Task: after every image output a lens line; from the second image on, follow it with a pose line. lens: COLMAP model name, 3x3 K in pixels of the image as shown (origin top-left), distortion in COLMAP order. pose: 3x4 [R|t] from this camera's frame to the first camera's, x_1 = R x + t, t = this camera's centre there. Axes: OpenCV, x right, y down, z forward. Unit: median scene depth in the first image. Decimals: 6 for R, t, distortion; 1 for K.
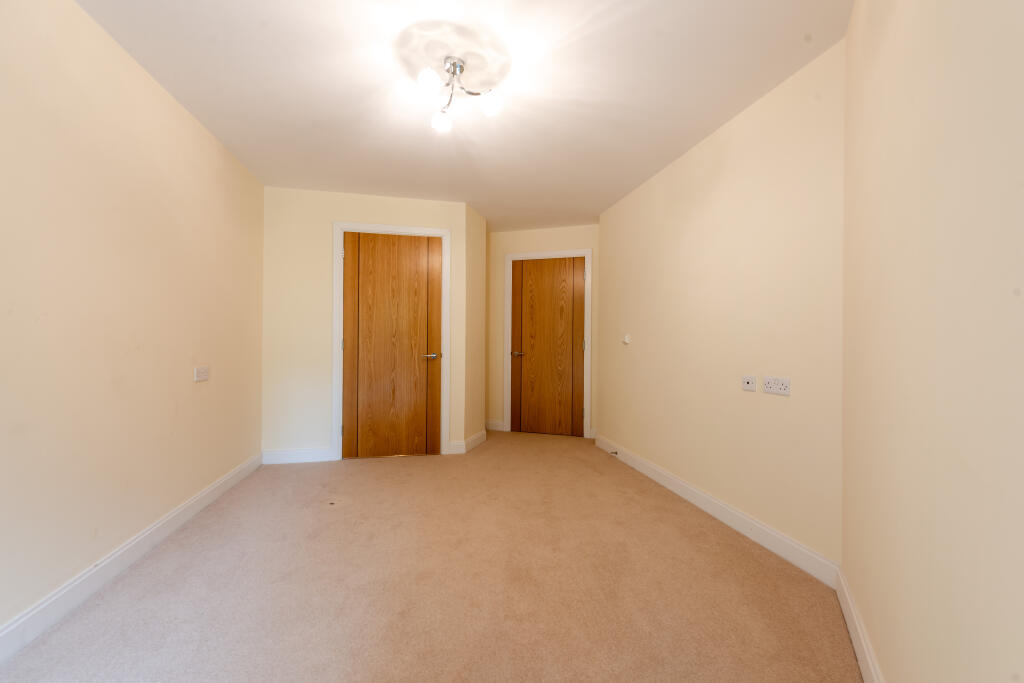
lens RADIAL K [[382.1, 0, 512.0], [0, 382.1, 341.5], [0, 0, 1]] dist [0.003188, 0.000185]
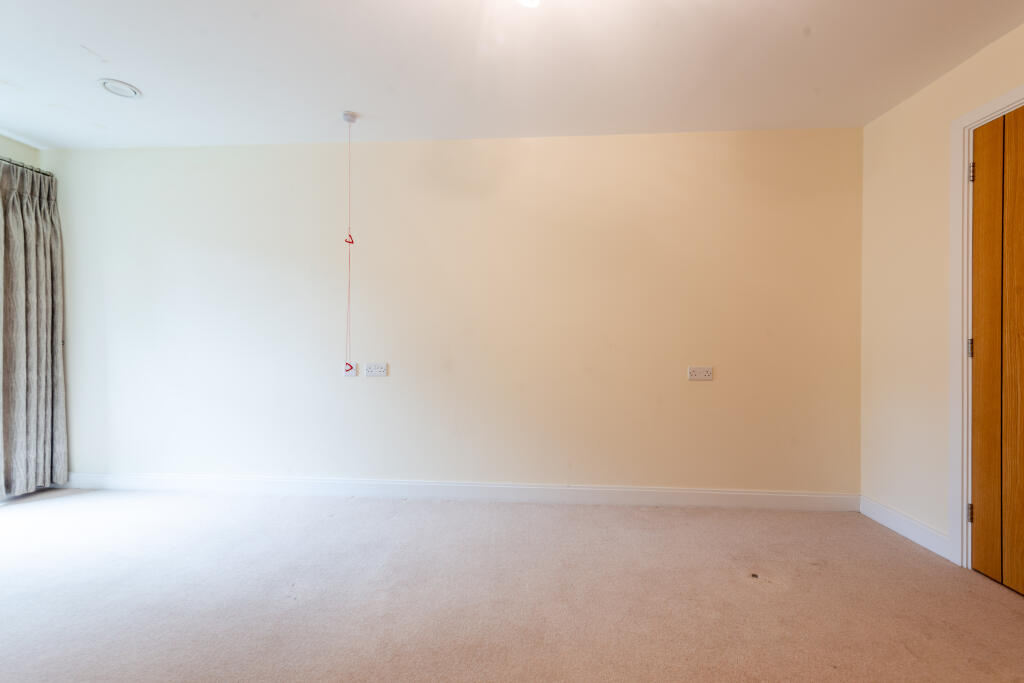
lens RADIAL K [[382.1, 0, 512.0], [0, 382.1, 341.5], [0, 0, 1]] dist [0.003188, 0.000185]
pose [[-0.264849, -0.006770, -0.964266, 0.225061], [-0.004971, 0.999972, -0.005656, 0.004976], [0.964277, 0.003296, -0.264875, 0.550501]]
